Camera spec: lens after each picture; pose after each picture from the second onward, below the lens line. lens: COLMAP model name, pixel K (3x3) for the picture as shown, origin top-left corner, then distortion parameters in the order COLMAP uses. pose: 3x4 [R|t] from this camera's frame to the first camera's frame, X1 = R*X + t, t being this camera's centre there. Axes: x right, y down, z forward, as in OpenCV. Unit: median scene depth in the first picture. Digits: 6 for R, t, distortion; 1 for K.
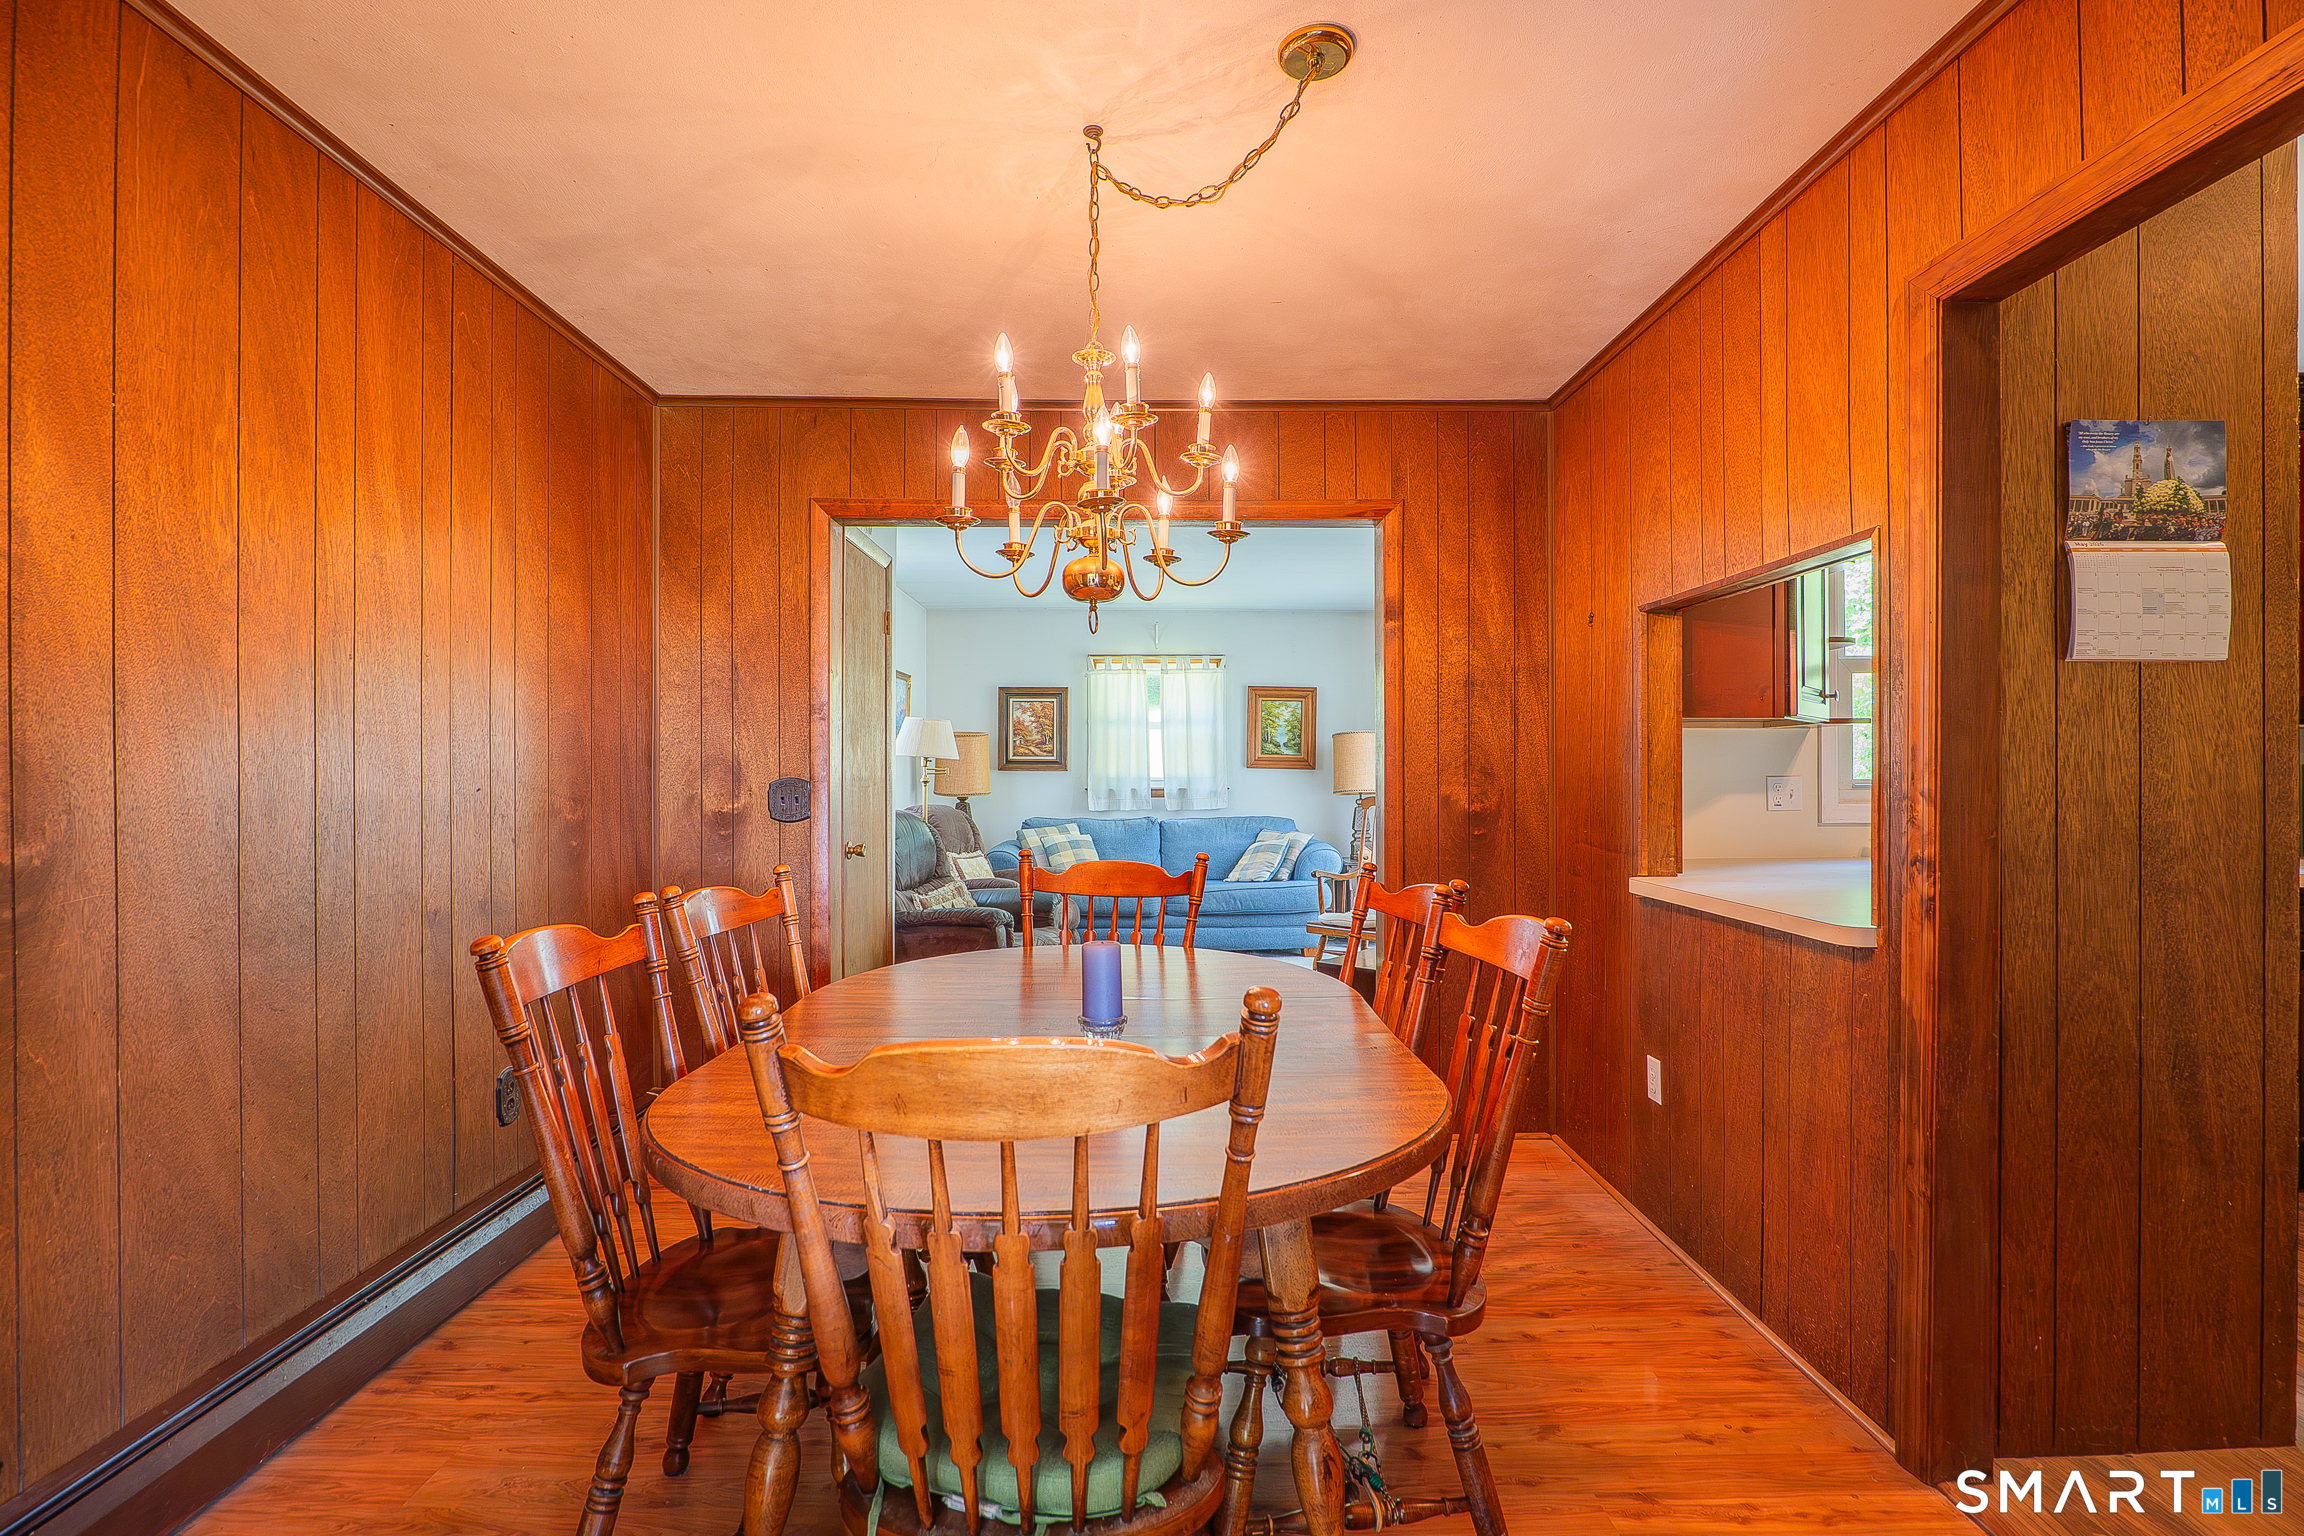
lens RADIAL K [[1063.8, 0, 1151.9], [0, 1063.8, 773.6], [0, 0, 1]] dist [-0.012981, 0.000297]
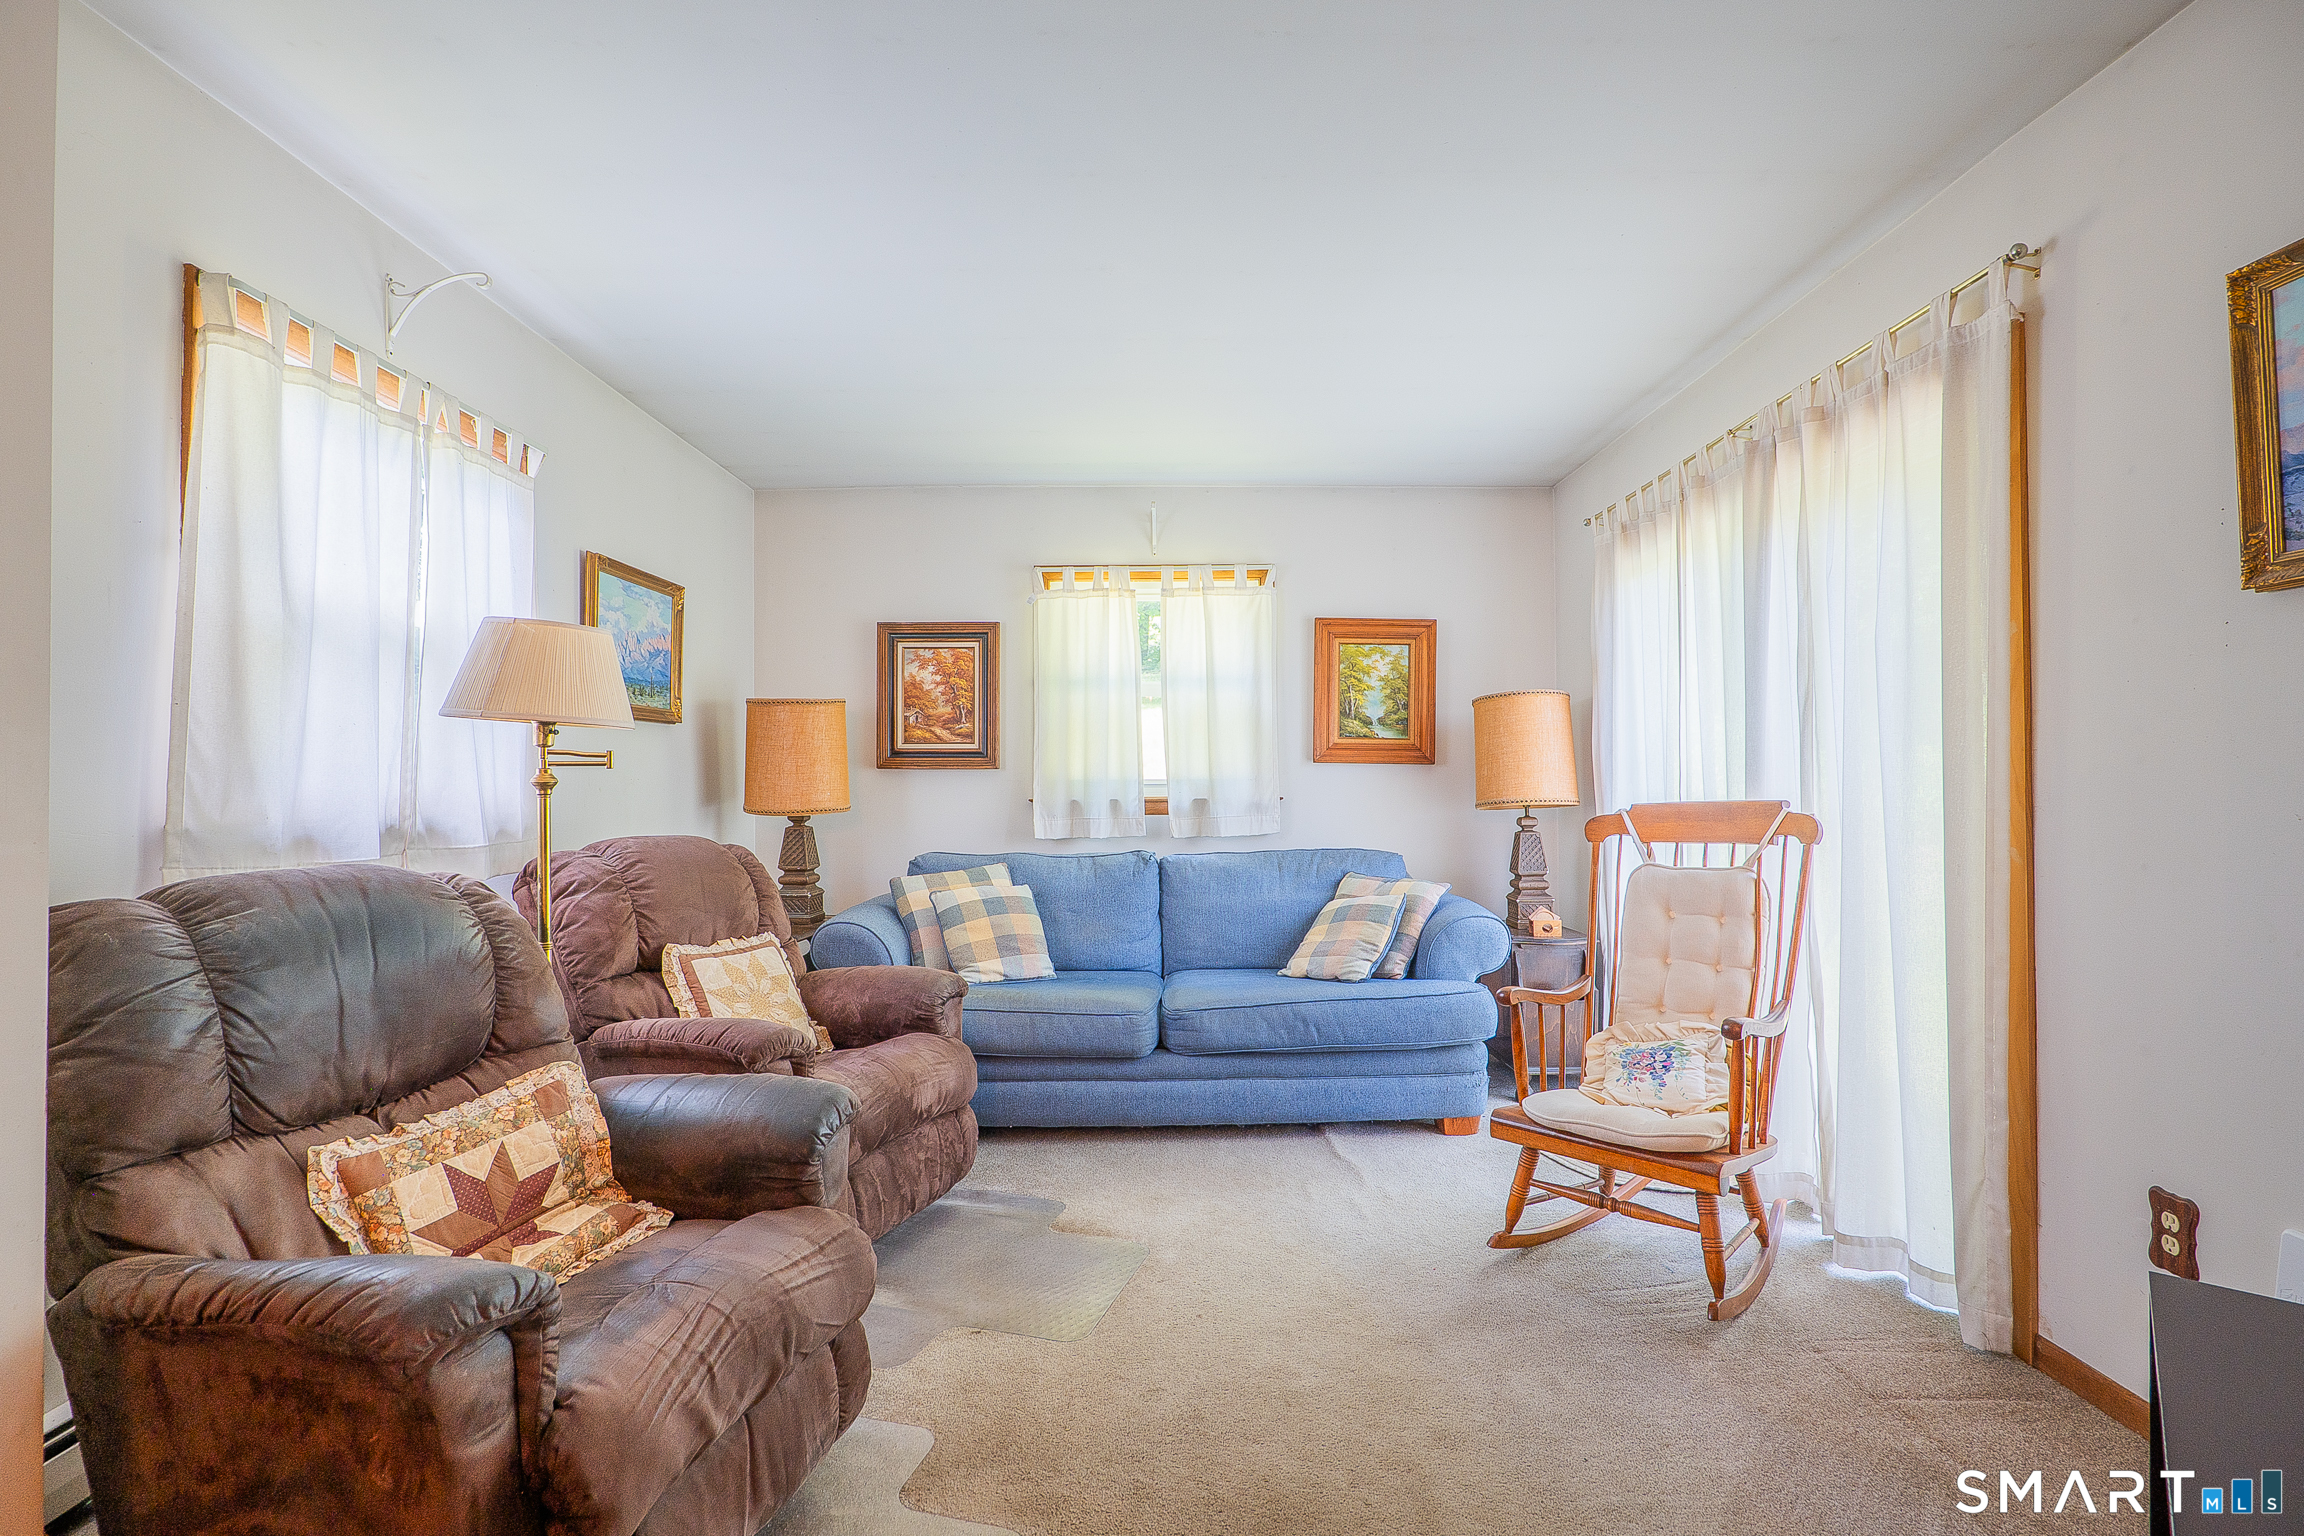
lens RADIAL K [[1063.8, 0, 1157.3], [0, 1063.8, 768.1], [0, 0, 1]] dist [-0.012981, 0.000297]
pose [[0.999870, -0.004454, -0.015490, 0.014915], [0.004234, 0.999890, -0.014215, 0.005601], [0.015551, 0.014148, 0.999779, 0.439336]]
